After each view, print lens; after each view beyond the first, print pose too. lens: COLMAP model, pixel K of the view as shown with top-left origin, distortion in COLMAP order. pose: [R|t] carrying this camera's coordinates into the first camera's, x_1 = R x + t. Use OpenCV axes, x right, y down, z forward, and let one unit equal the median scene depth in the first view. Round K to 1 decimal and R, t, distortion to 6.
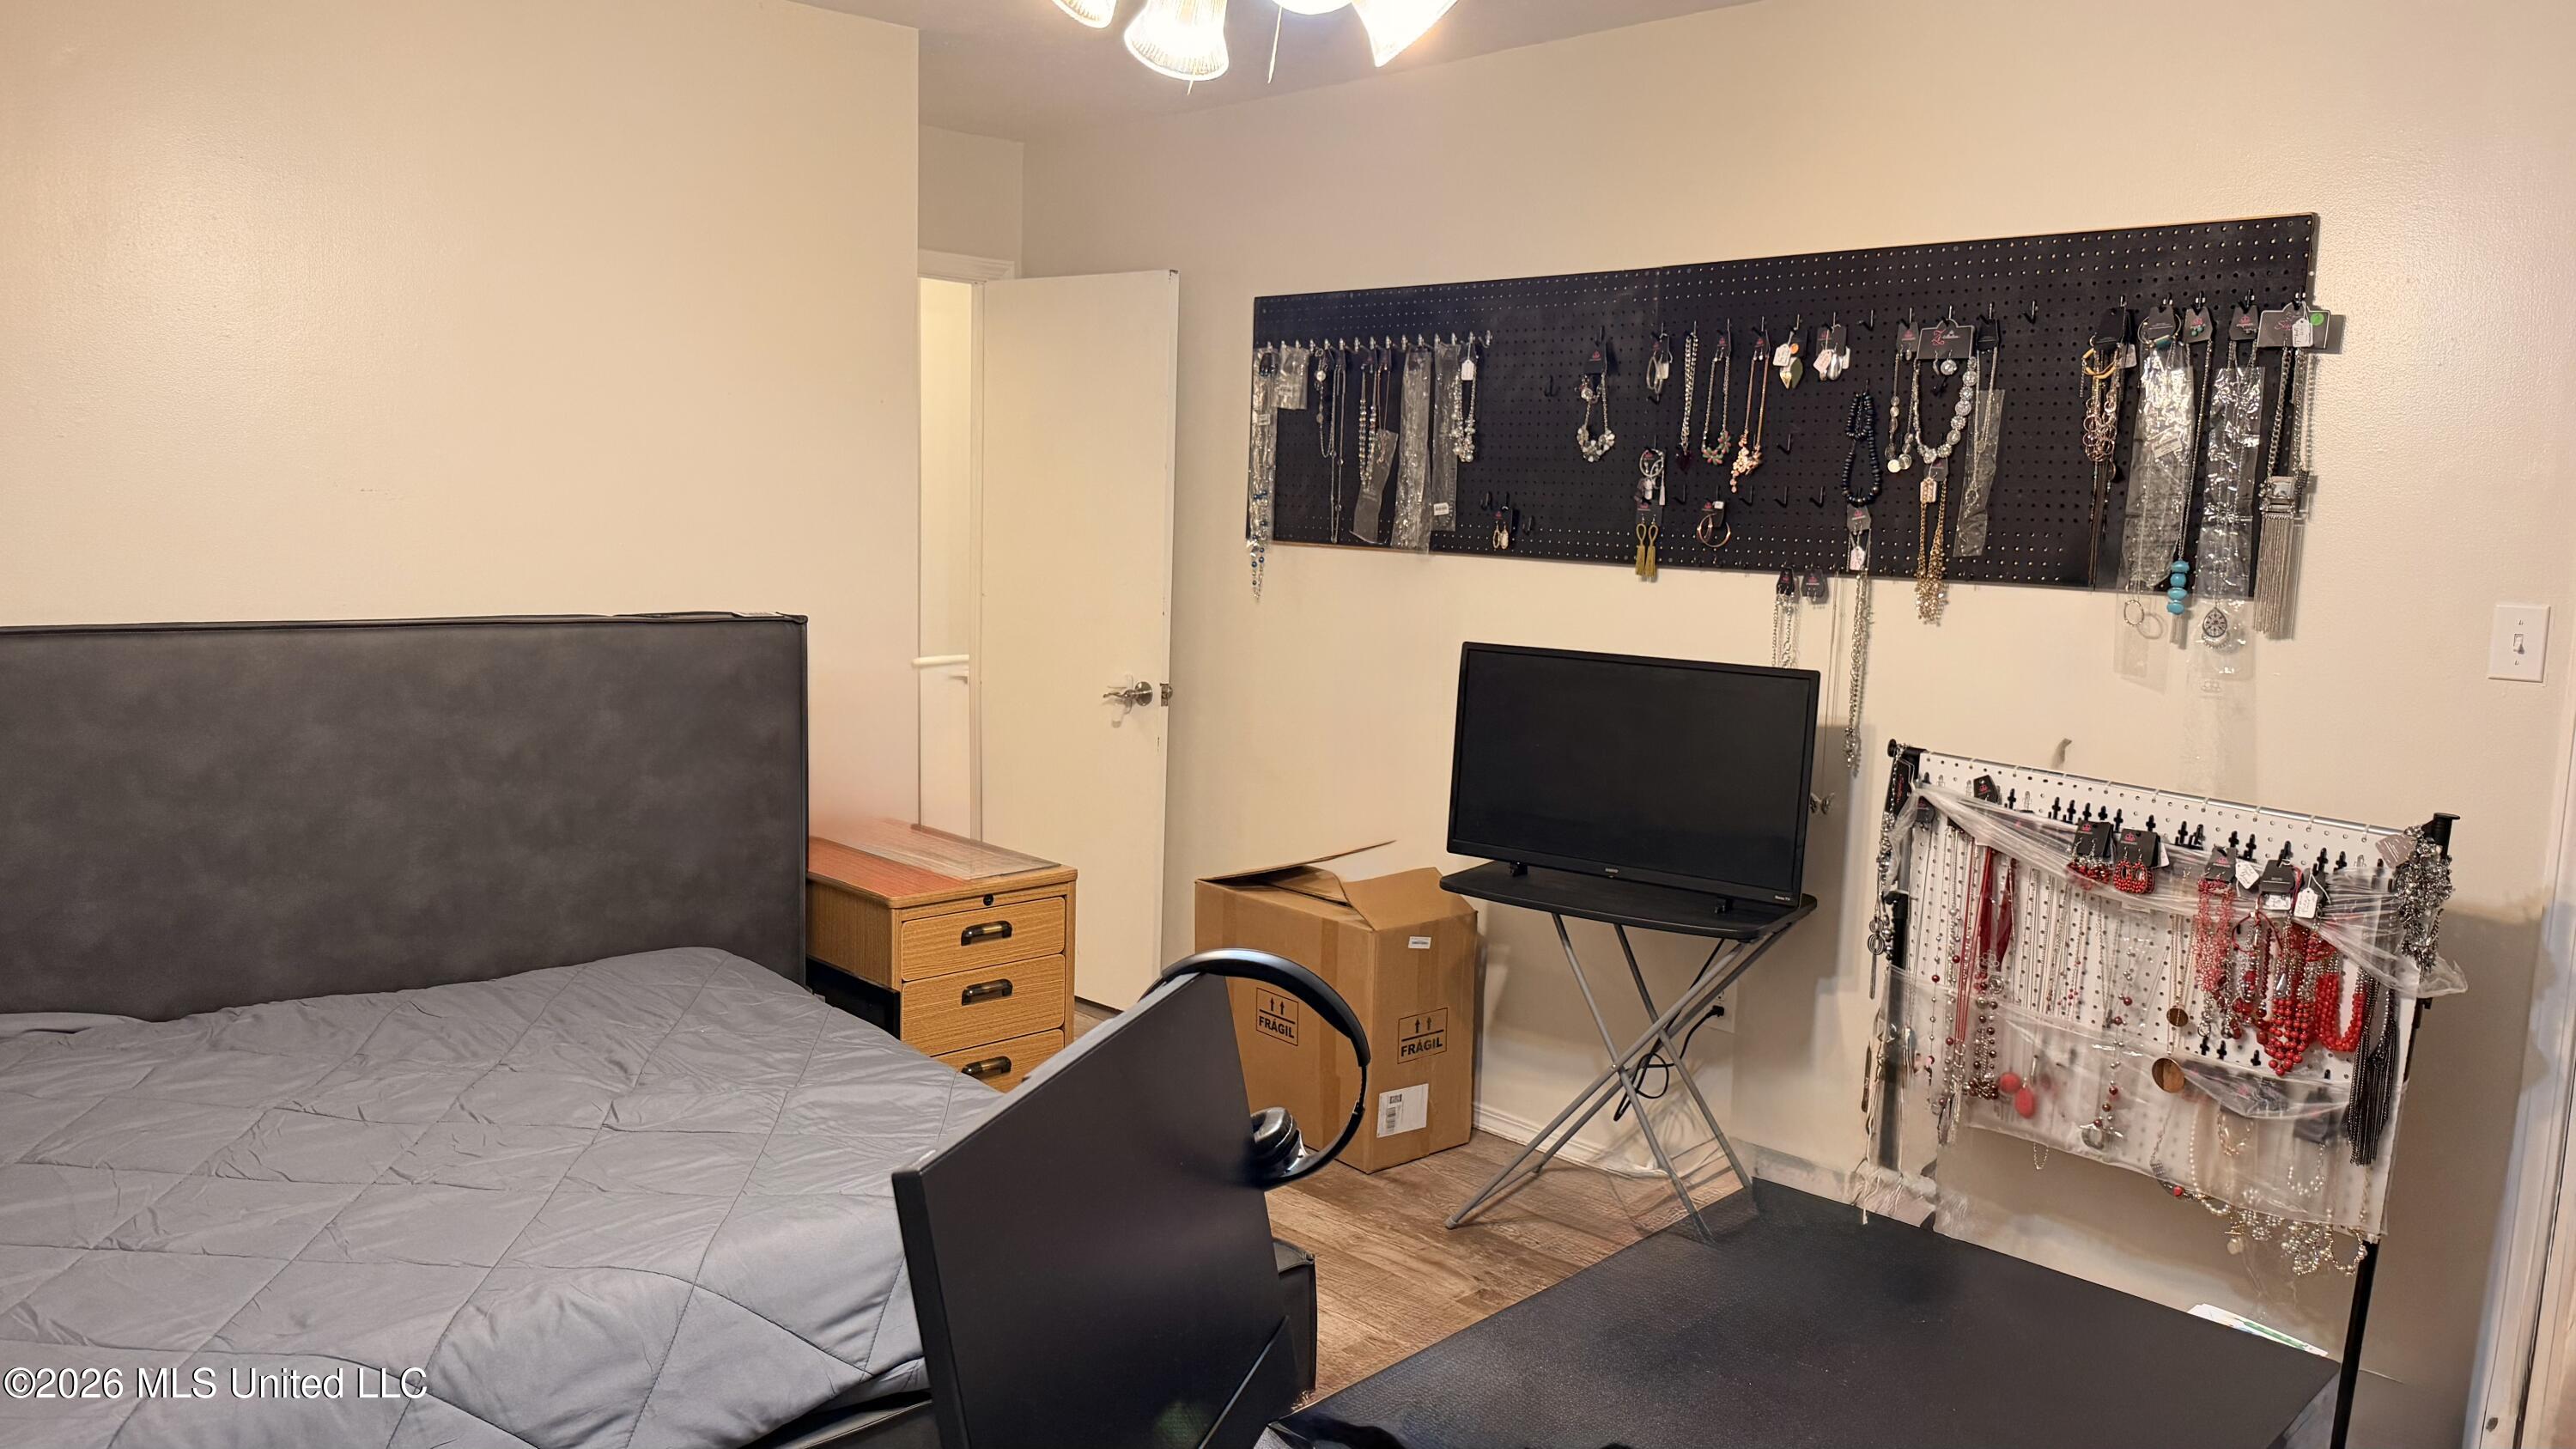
lens RADIAL K [[1794.0, 0, 1302.8], [0, 1794.0, 723.8], [0, 0, 1]] dist [0.085421, -0.155302]
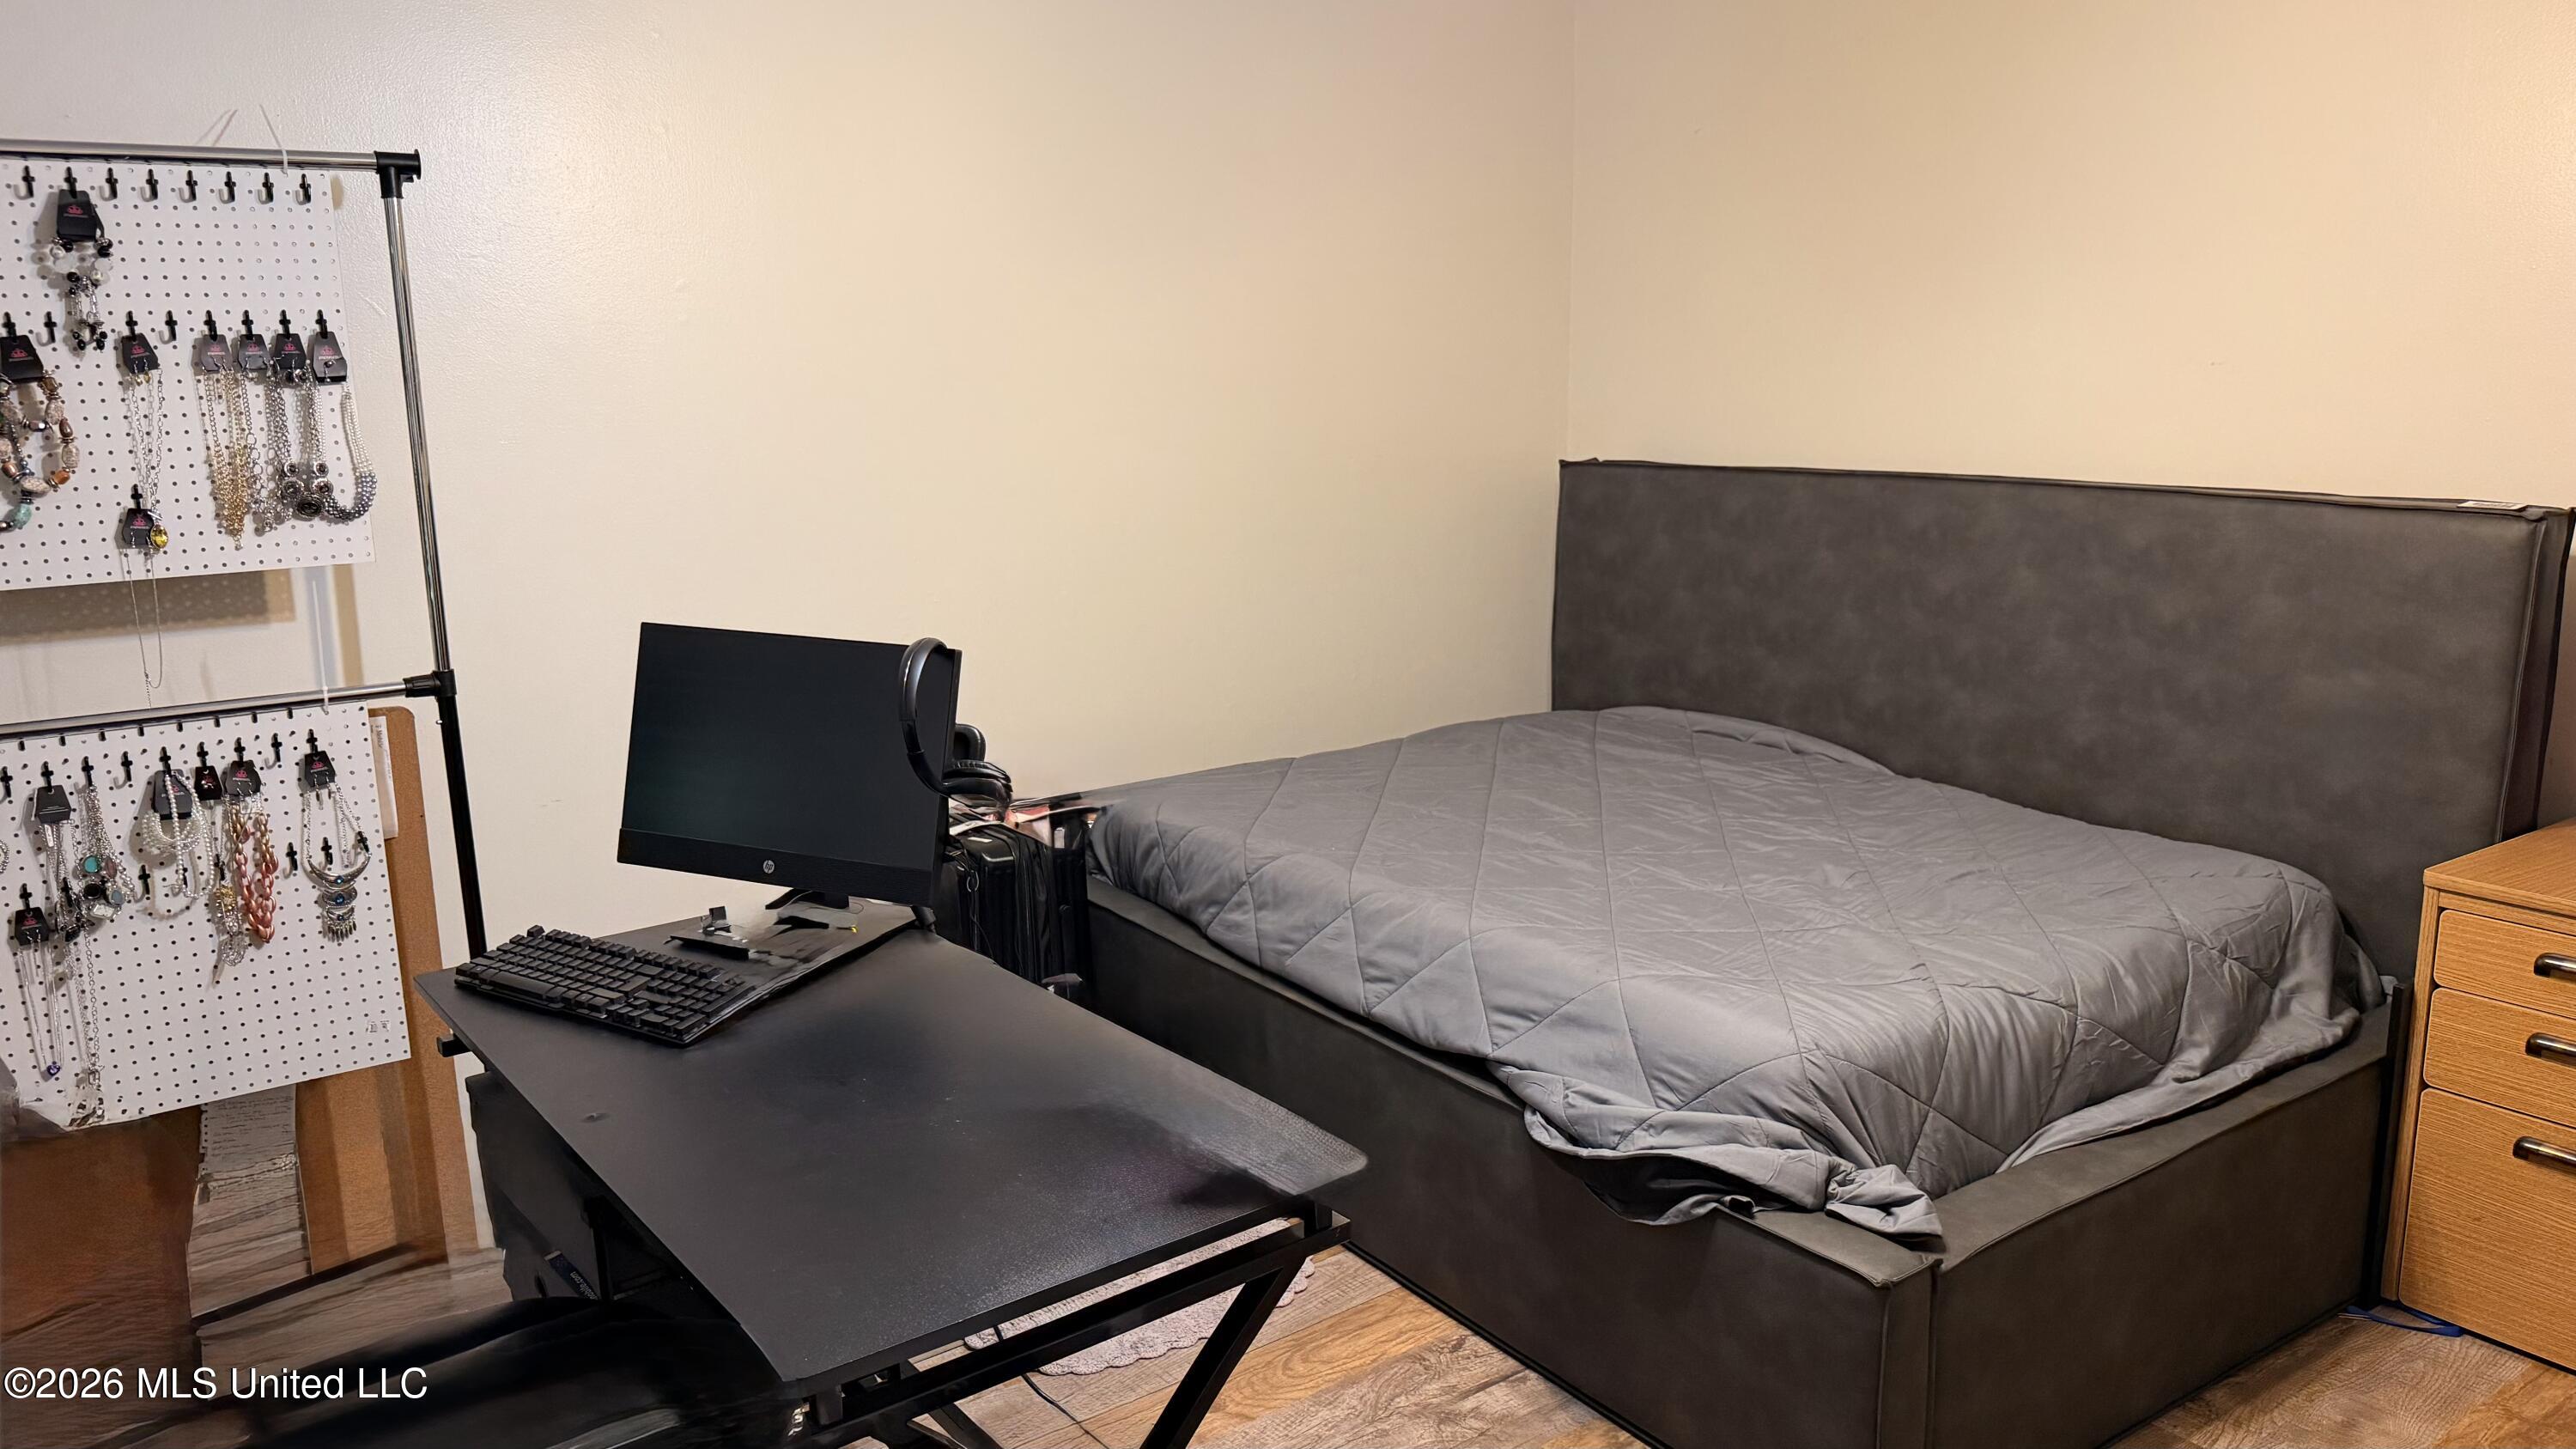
lens RADIAL K [[1836.4, 0, 1288.0], [0, 1836.4, 724.5], [0, 0, 1]] dist [-0.000769, -0.168457]
pose [[-0.162127, 0.153047, -0.974829, 0.667447], [-0.114476, 0.978311, 0.172633, -0.047510], [0.980107, 0.139583, -0.141091, 0.680088]]
